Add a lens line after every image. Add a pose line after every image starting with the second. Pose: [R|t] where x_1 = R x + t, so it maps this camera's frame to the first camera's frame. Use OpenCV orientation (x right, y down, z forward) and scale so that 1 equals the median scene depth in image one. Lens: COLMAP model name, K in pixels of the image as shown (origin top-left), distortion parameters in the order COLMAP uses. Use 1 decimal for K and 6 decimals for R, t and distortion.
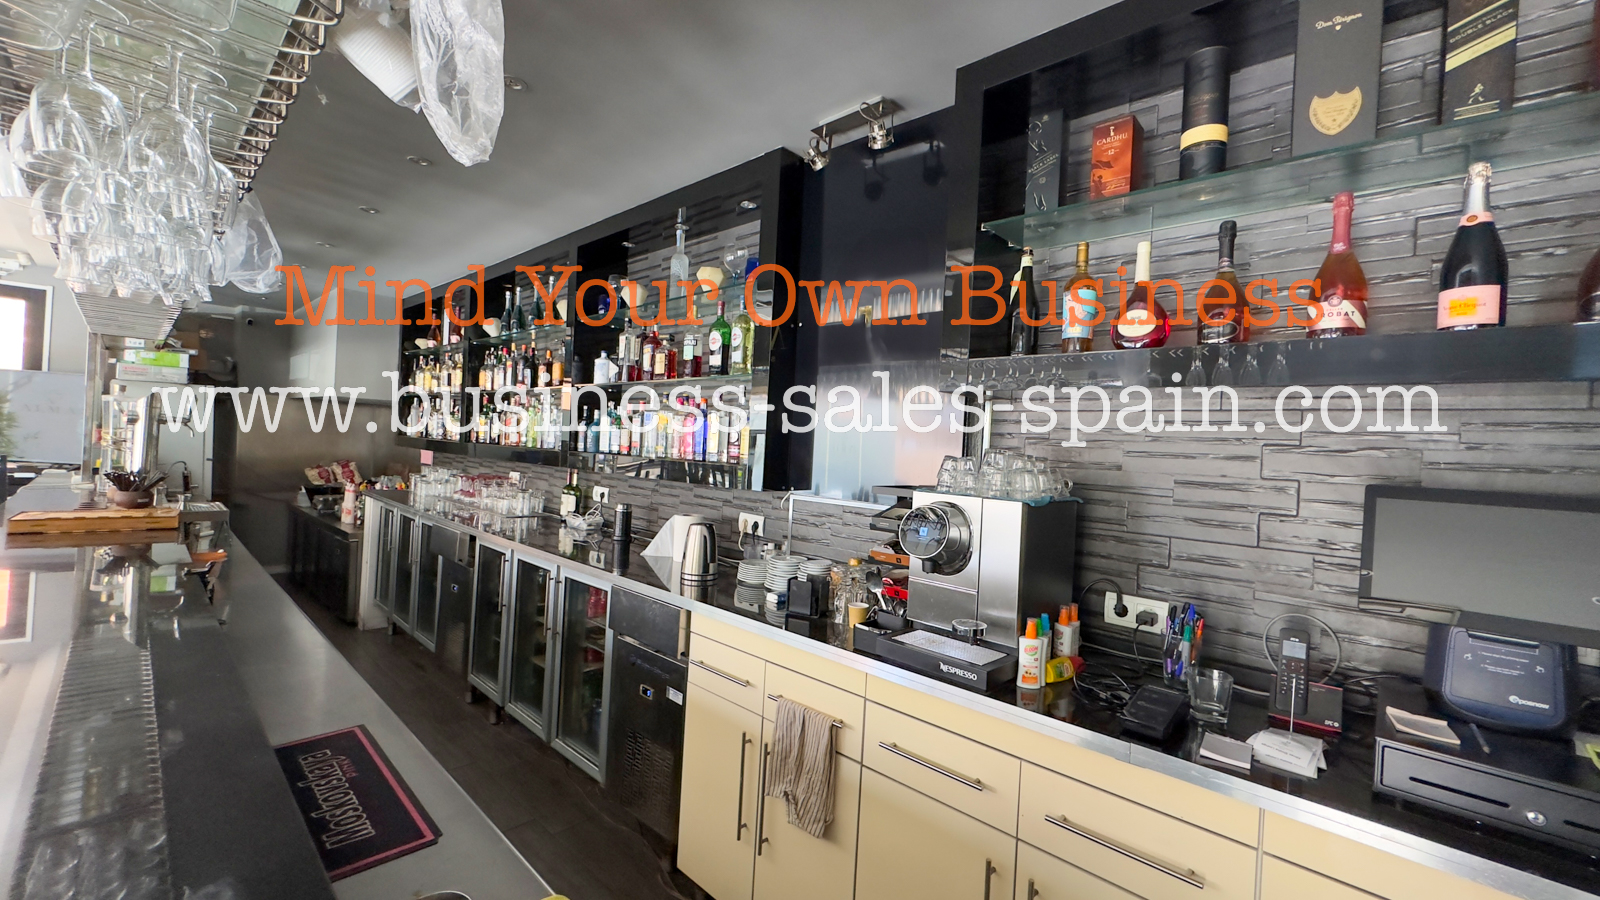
lens RADIAL K [[639.9, 0, 800.0], [0, 639.9, 450.0], [0, 0, 1]] dist [-0.006909, 0.002538]
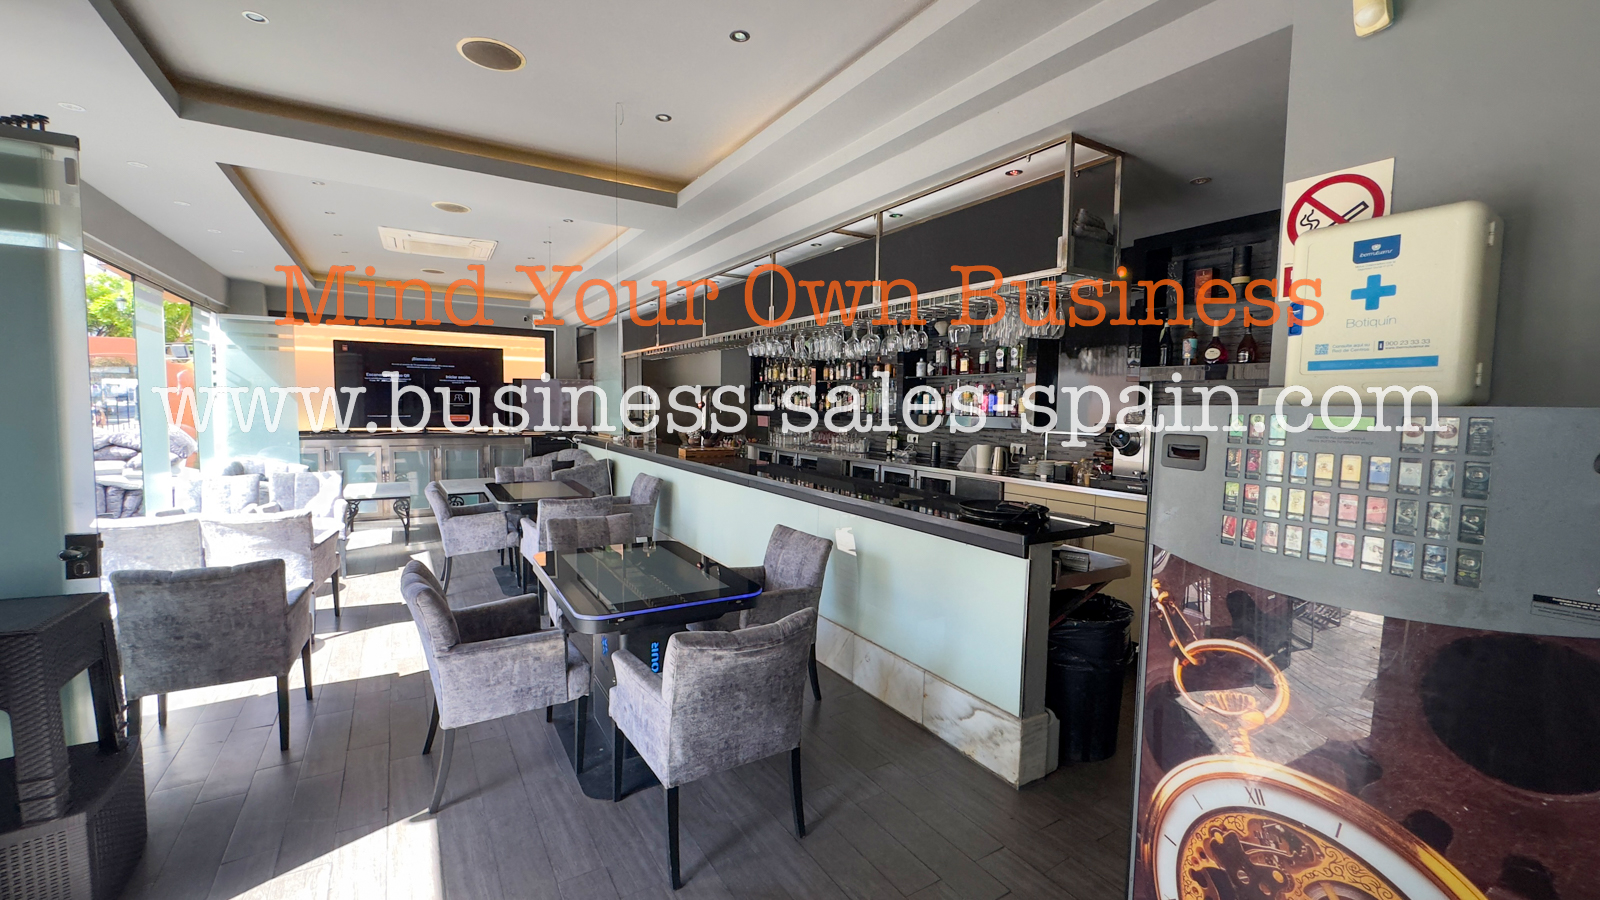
lens RADIAL K [[639.9, 0, 800.0], [0, 639.9, 450.0], [0, 0, 1]] dist [-0.006909, 0.002538]
pose [[0.967782, -0.018126, -0.251138, -0.247044], [0.032789, 0.997985, 0.054327, -0.005755], [0.249647, -0.060811, 0.966426, -1.093441]]
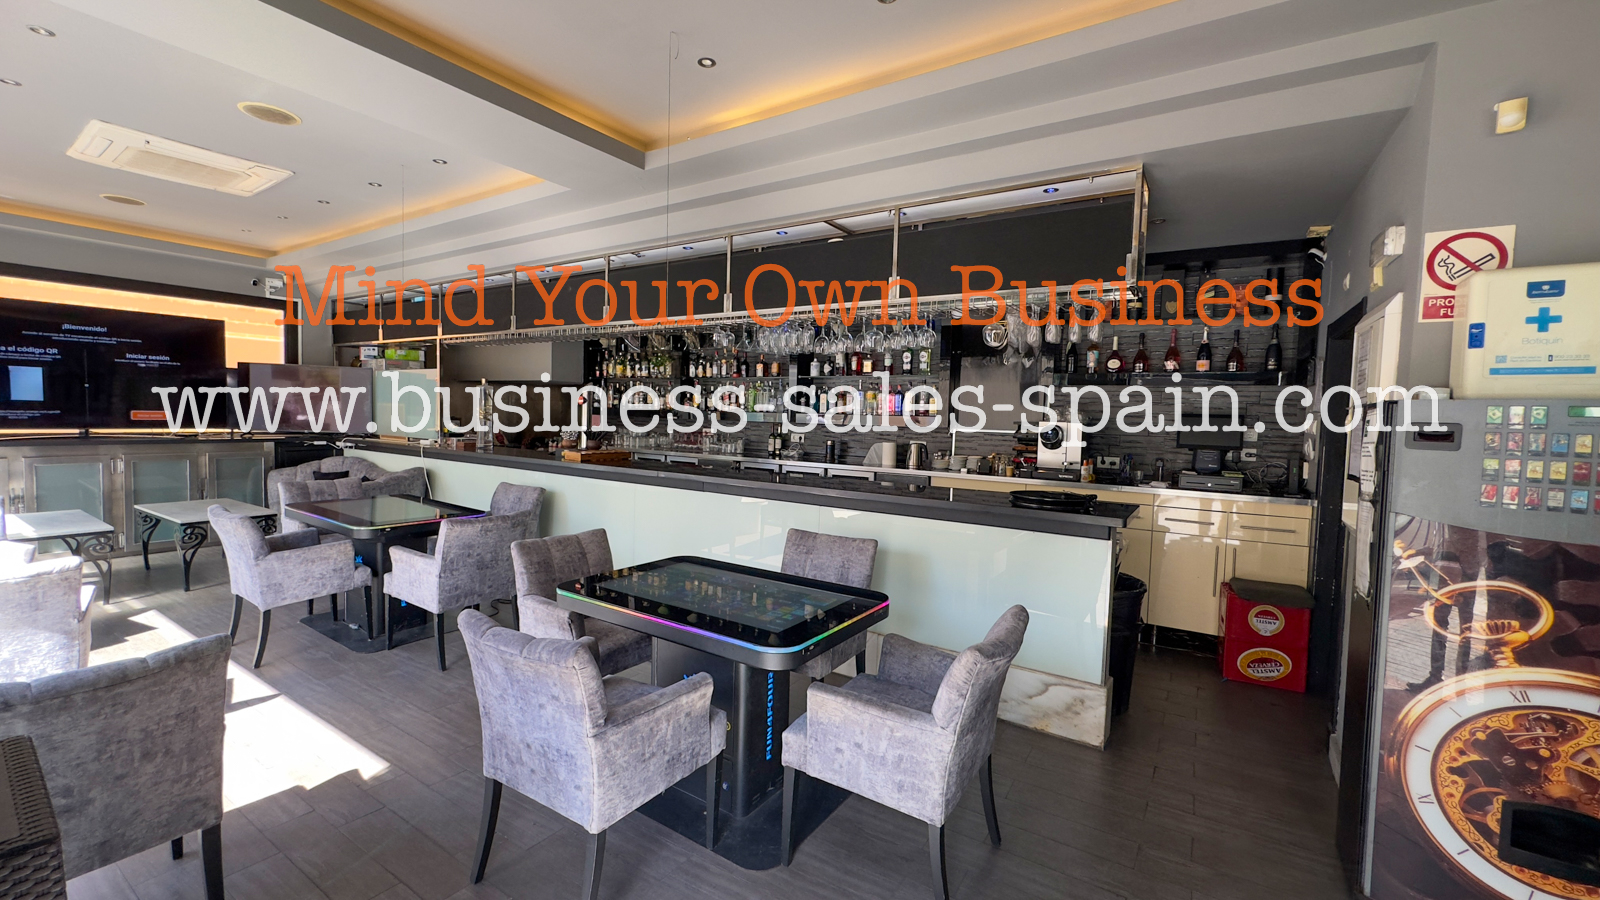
lens RADIAL K [[639.9, 0, 800.0], [0, 639.9, 450.0], [0, 0, 1]] dist [-0.006909, 0.002538]
pose [[0.982762, -0.035995, 0.181336, -0.894306], [0.025038, 0.997740, 0.062354, -0.009136], [-0.183171, -0.056739, 0.981442, -1.029429]]
